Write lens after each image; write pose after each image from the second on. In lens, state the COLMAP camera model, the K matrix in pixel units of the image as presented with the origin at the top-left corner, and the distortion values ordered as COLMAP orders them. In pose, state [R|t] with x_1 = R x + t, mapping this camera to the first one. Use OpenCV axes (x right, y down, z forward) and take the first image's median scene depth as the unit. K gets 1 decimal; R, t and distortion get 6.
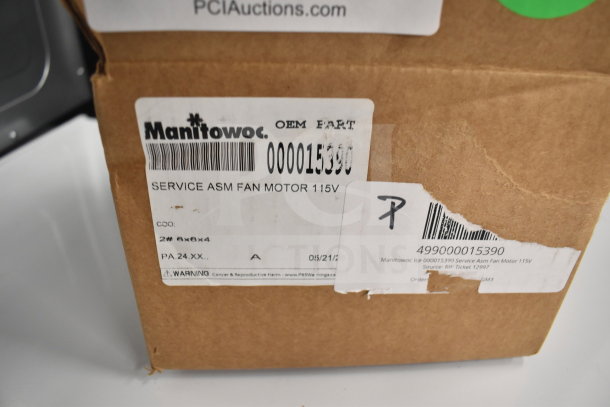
lens RADIAL K [[488.6, 0, 305.0], [0, 488.6, 203.5], [0, 0, 1]] dist [-0.120263, 0.004713]
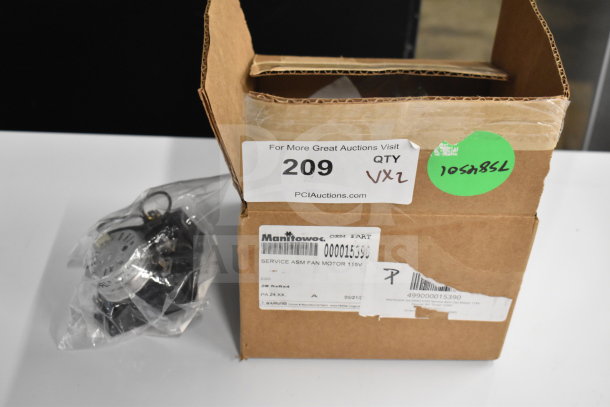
lens RADIAL K [[909.7, 0, 305.0], [0, 909.7, 203.5], [0, 0, 1]] dist [0.010782, -0.001061]
pose [[0.998792, 0.033448, -0.035984, -0.029657], [-0.027534, 0.987710, 0.153852, -0.770370], [0.040688, -0.152676, 0.987438, -2.332890]]
